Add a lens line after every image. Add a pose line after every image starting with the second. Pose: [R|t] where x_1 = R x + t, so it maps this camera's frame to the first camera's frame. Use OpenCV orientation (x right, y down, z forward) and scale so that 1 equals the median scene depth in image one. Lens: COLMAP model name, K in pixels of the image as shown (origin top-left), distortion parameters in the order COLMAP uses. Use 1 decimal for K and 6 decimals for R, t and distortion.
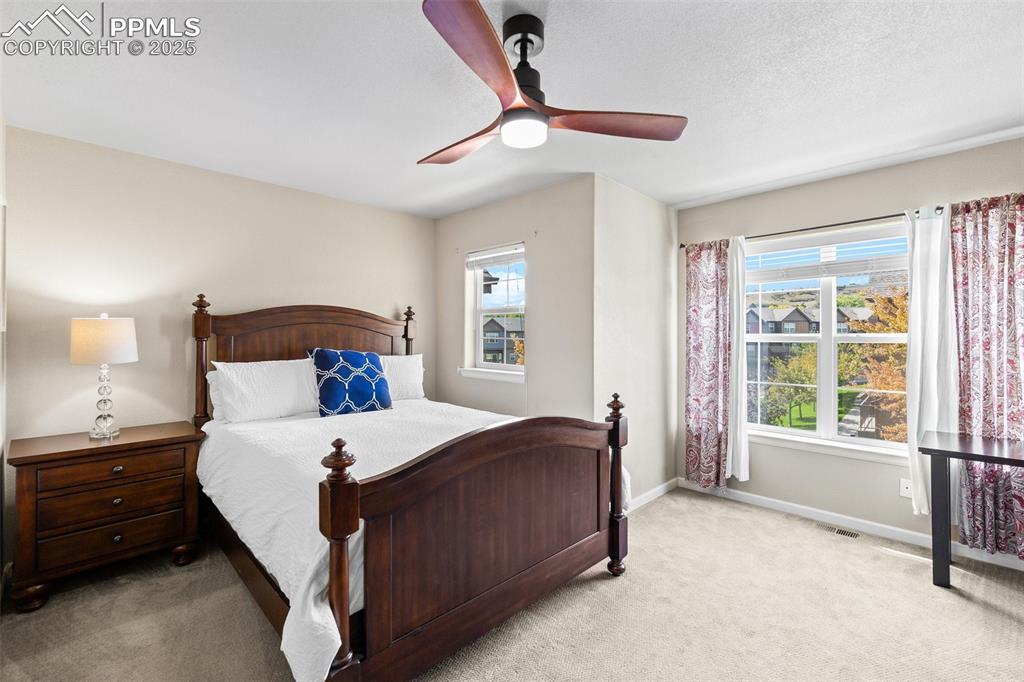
lens RADIAL K [[441.4, 0, 513.8], [0, 441.4, 335.7], [0, 0, 1]] dist [0.000316, 0.000065]
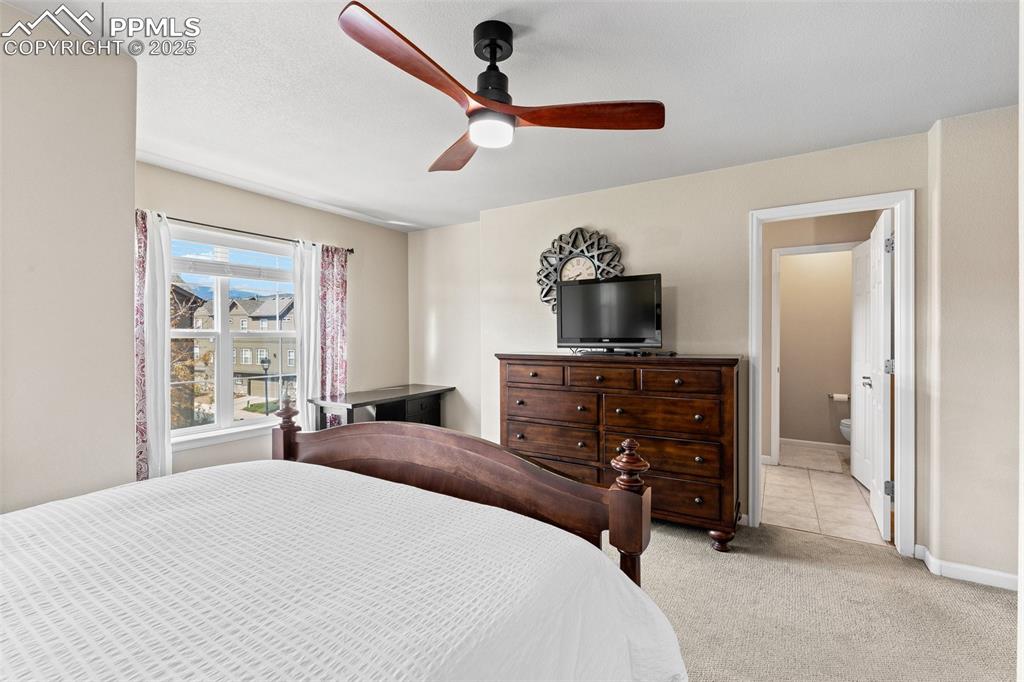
lens RADIAL K [[441.4, 0, 513.8], [0, 441.4, 335.7], [0, 0, 1]] dist [0.000316, 0.000065]
pose [[-0.246825, -0.001908, 0.969058, -0.622686], [-0.001028, 0.999998, 0.001707, 0.009851], [-0.969059, -0.000575, -0.246827, 0.733713]]
